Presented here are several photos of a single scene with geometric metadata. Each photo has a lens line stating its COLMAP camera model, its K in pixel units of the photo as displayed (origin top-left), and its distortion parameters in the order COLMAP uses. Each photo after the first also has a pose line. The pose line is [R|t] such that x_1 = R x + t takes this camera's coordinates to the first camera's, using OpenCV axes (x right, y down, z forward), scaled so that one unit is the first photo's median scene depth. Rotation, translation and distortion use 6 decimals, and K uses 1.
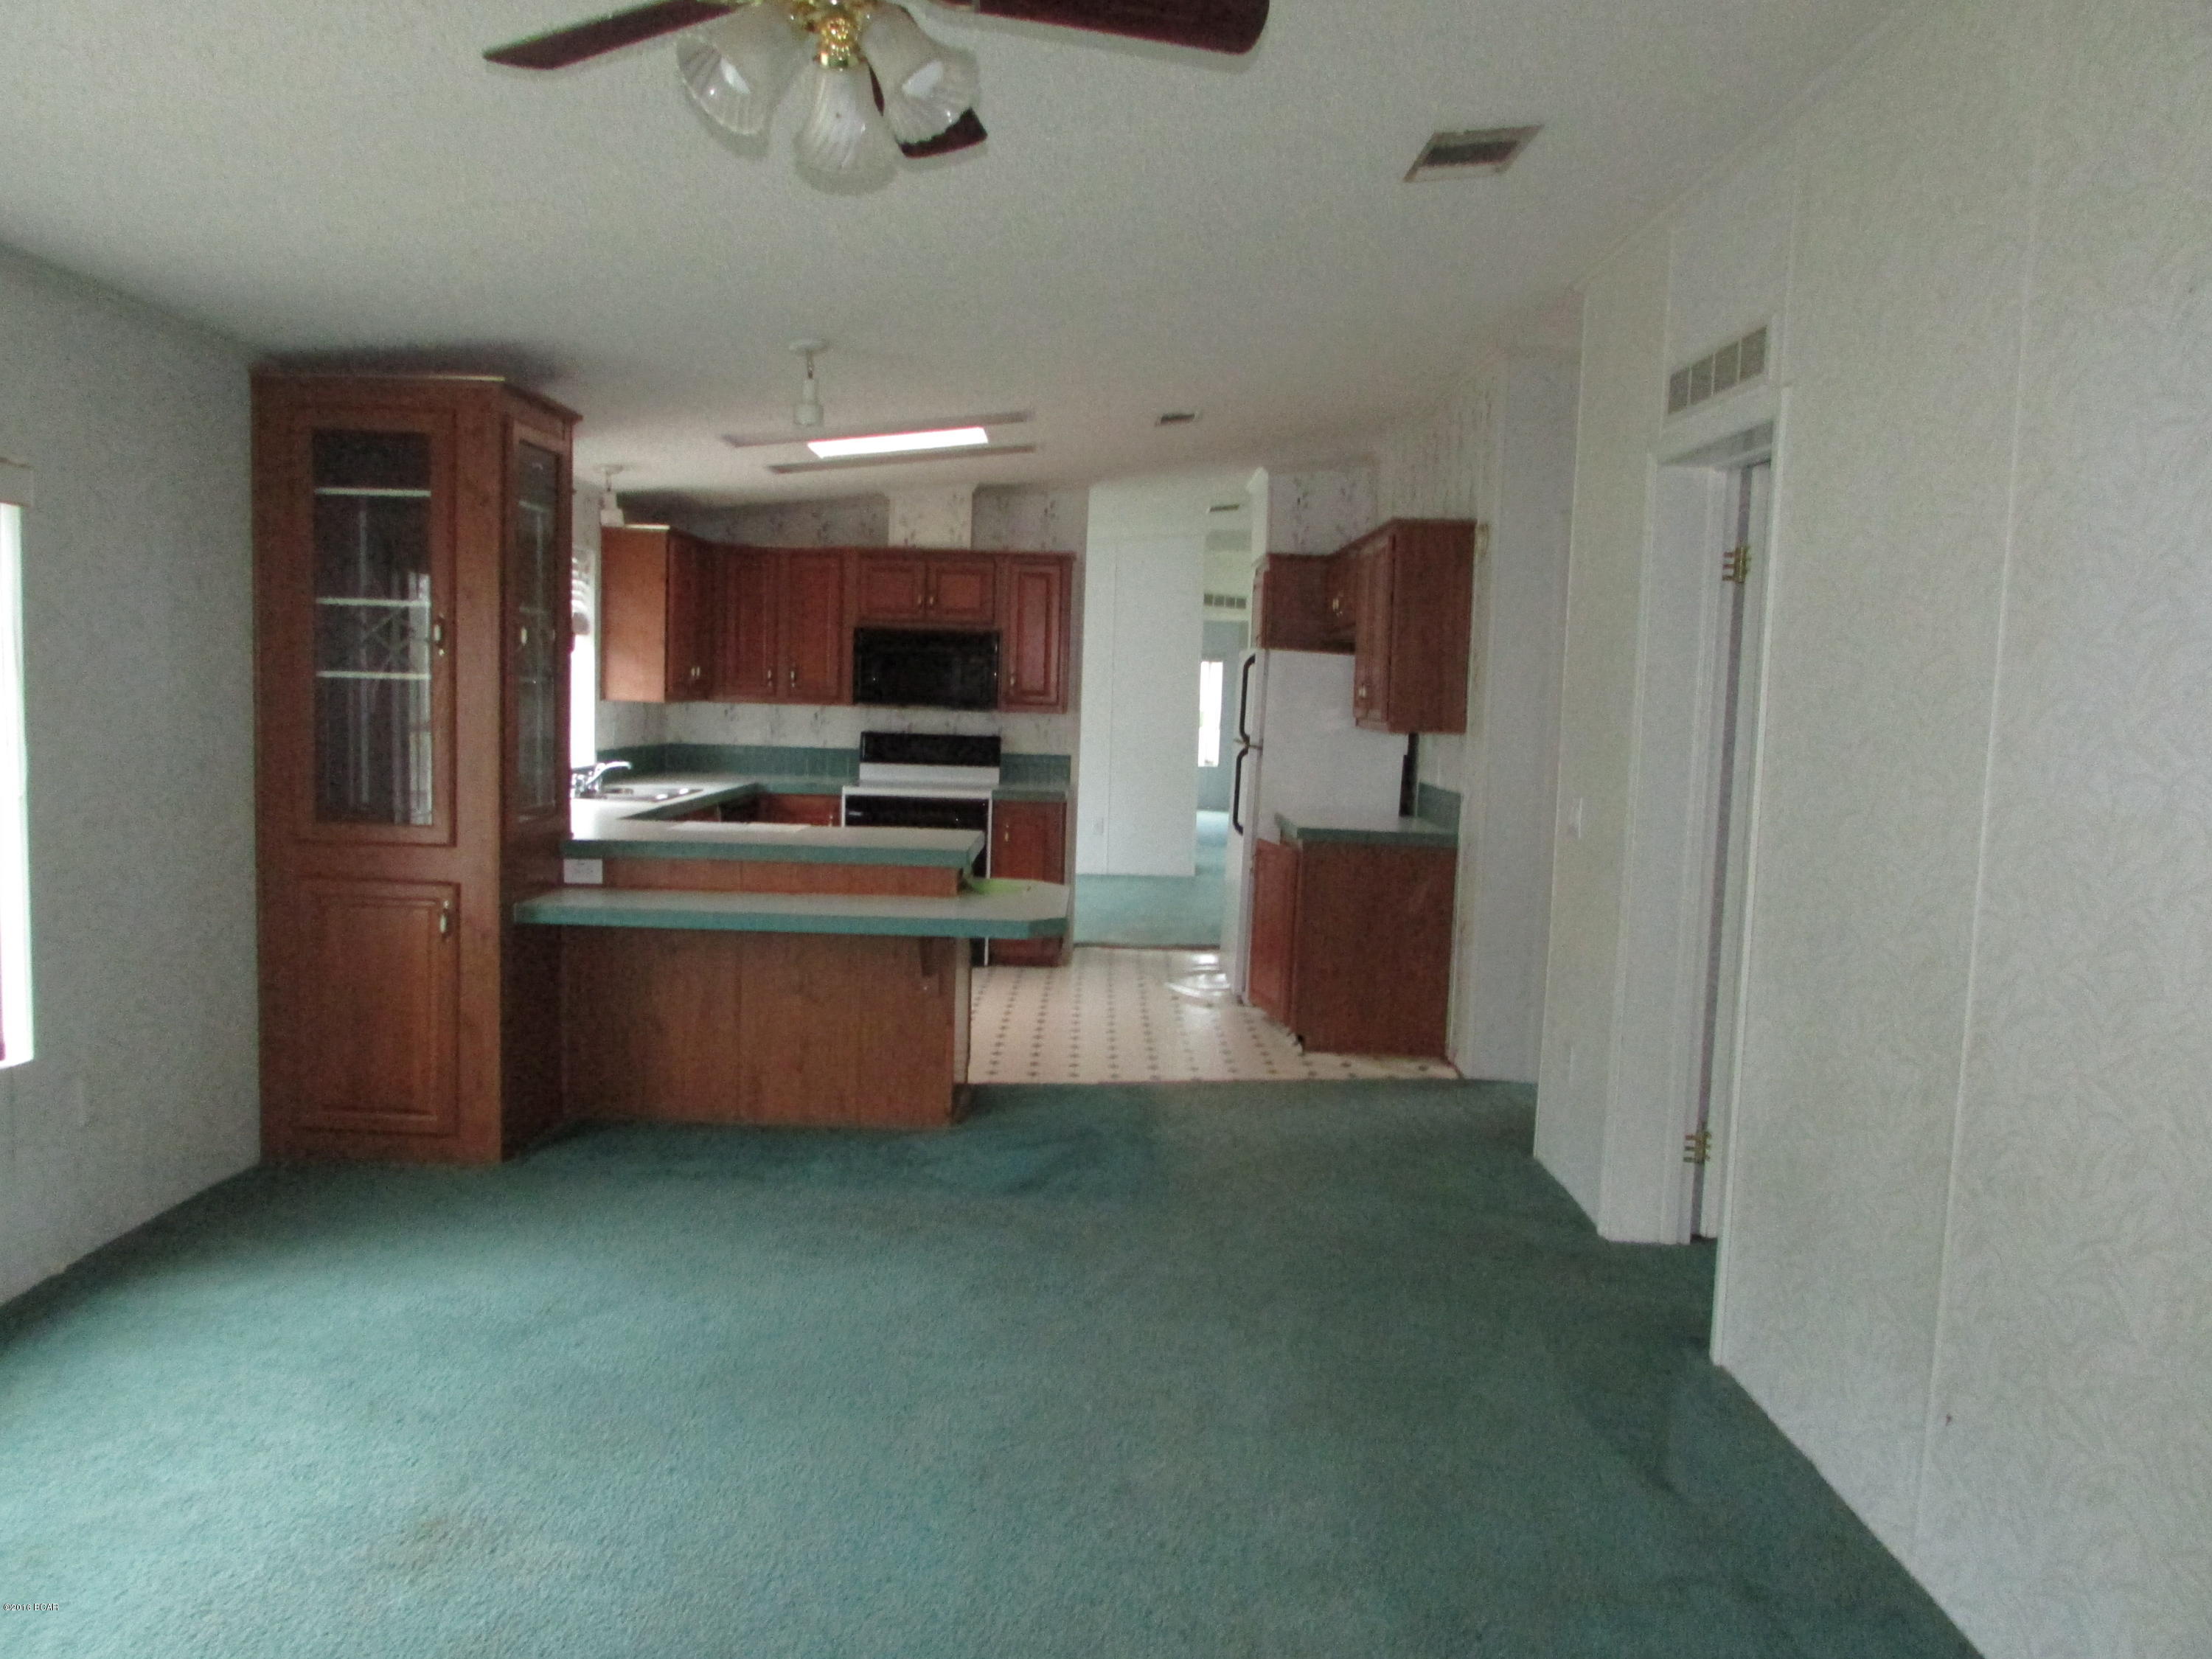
lens RADIAL K [[1568.4, 0, 1106.8], [0, 1568.4, 831.2], [0, 0, 1]] dist [-0.024767, -0.002283]
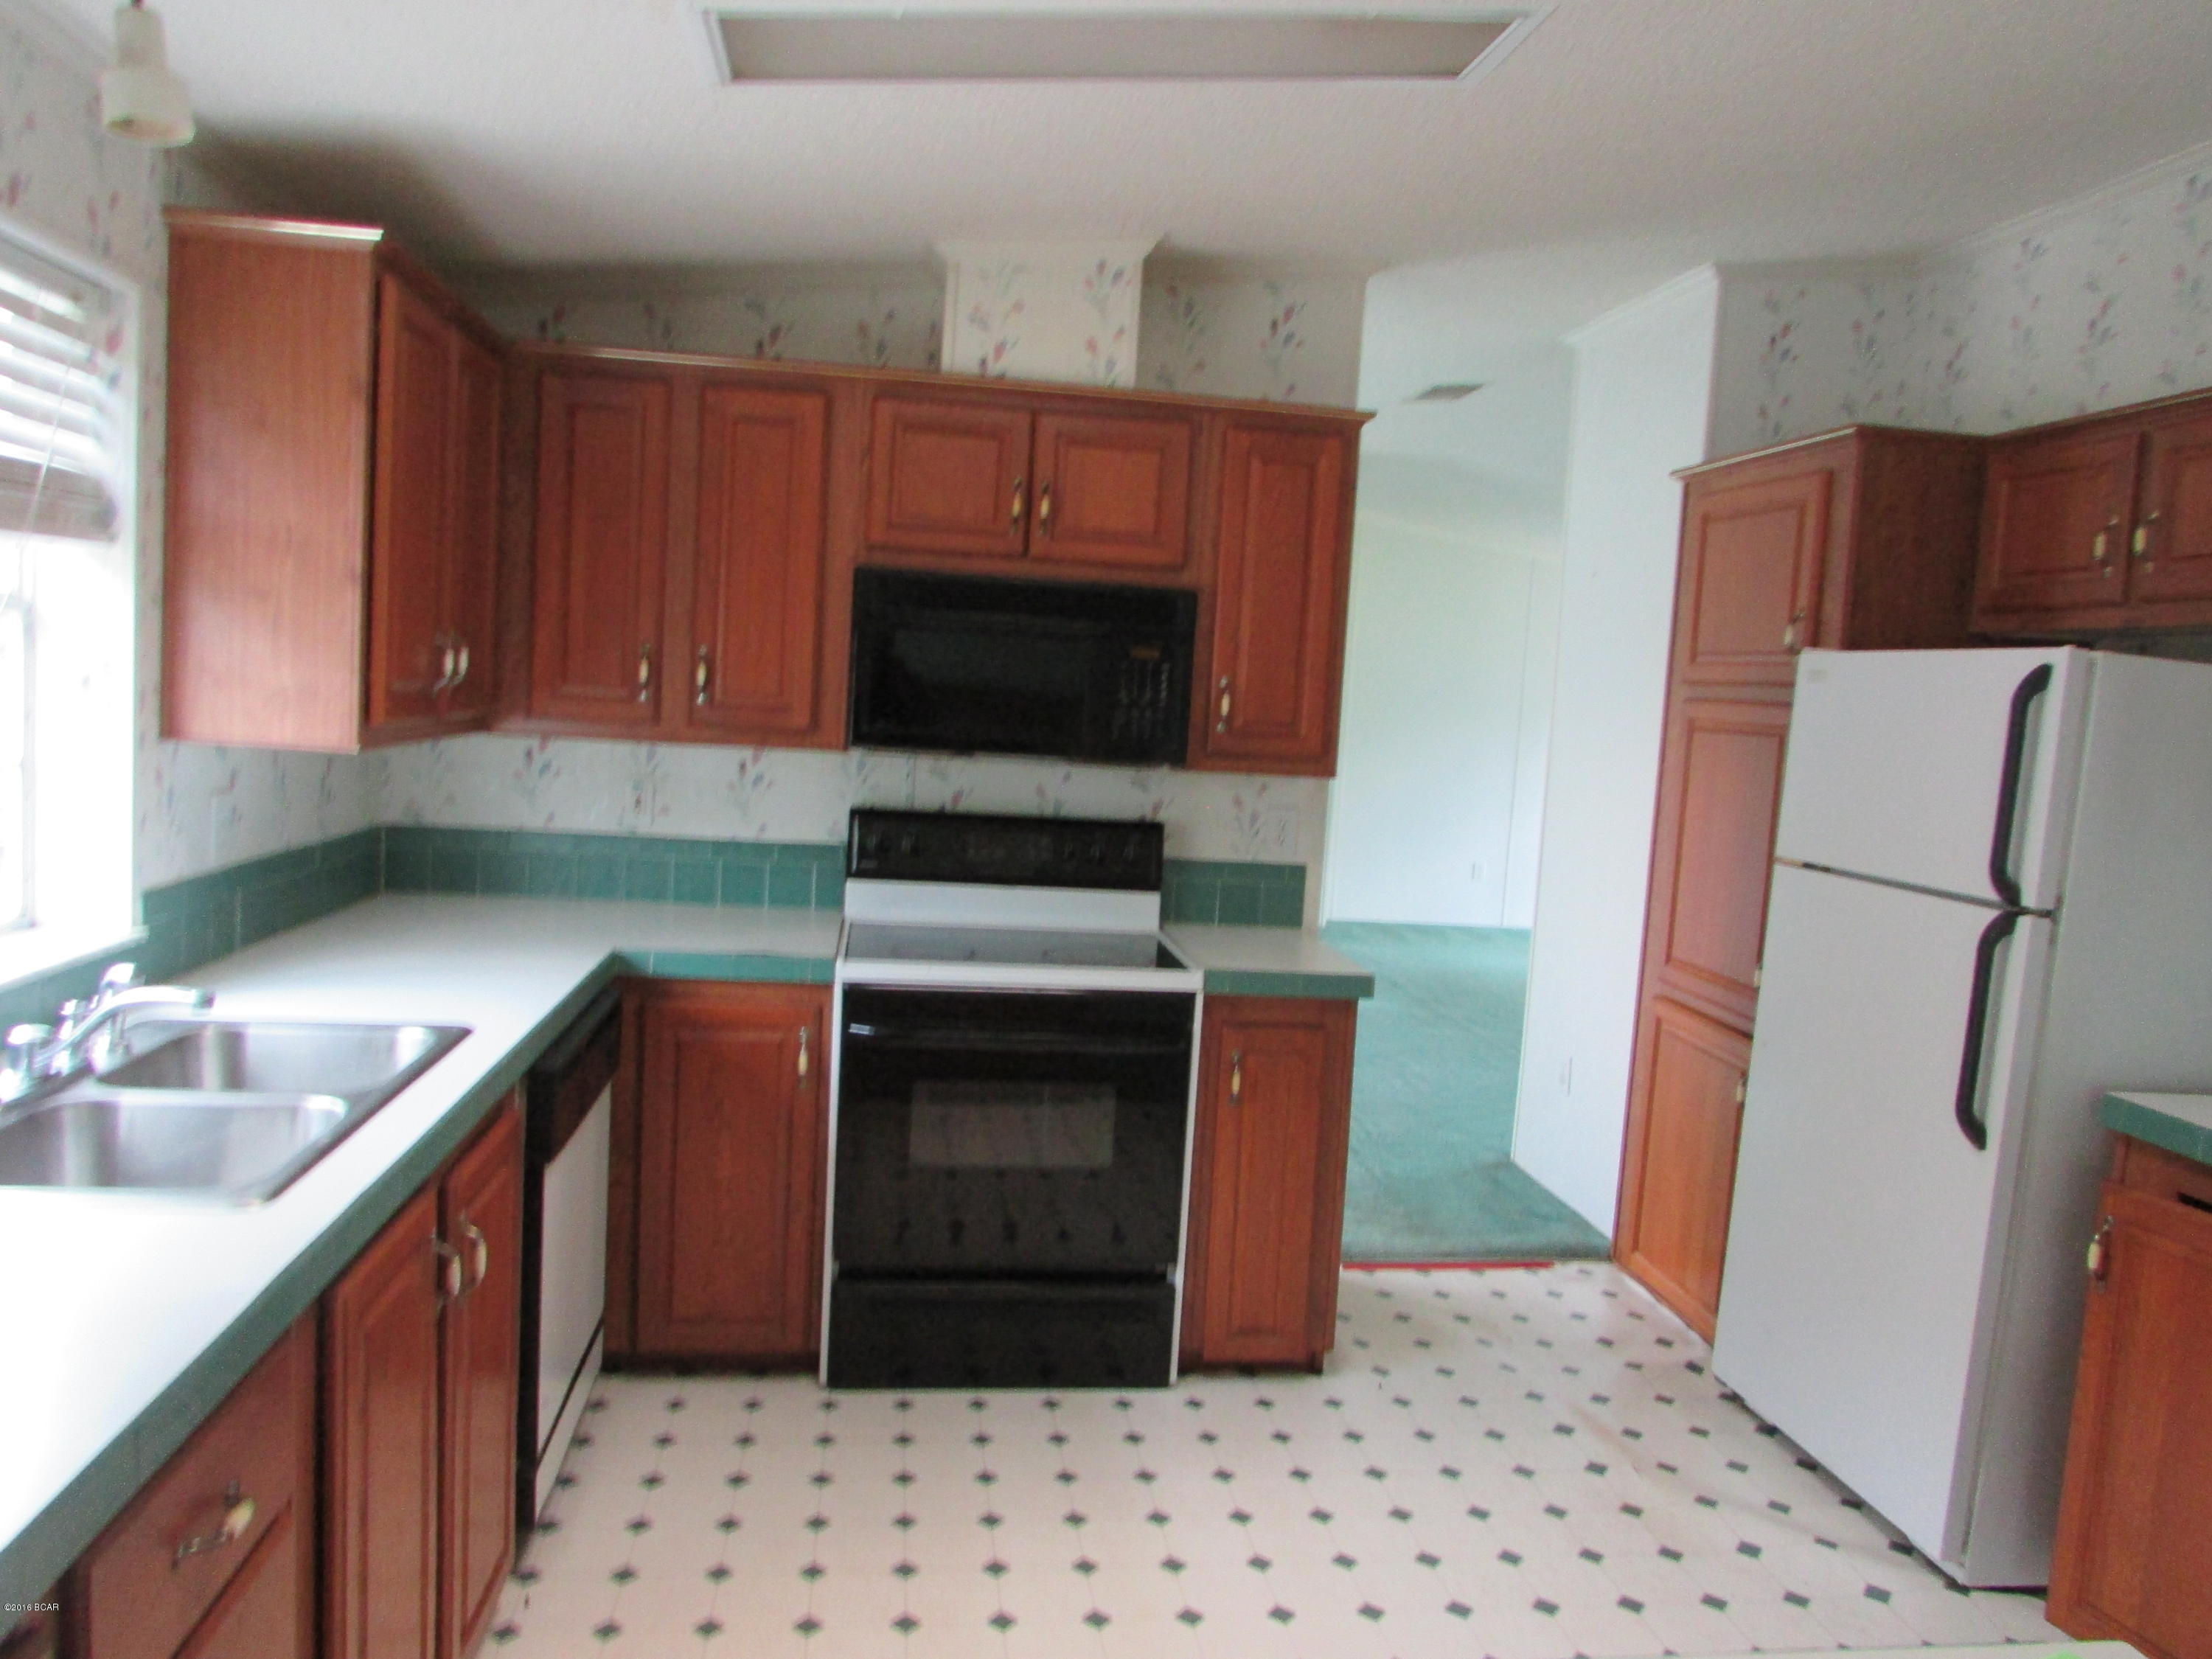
lens RADIAL K [[1568.4, 0, 1104.8], [0, 1568.4, 828.3], [0, 0, 1]] dist [-0.024767, -0.002283]
pose [[0.990774, 0.015665, 0.134618, -0.149748], [-0.016476, 0.999852, 0.004908, -0.062879], [-0.134521, -0.007081, 0.990885, 0.575706]]
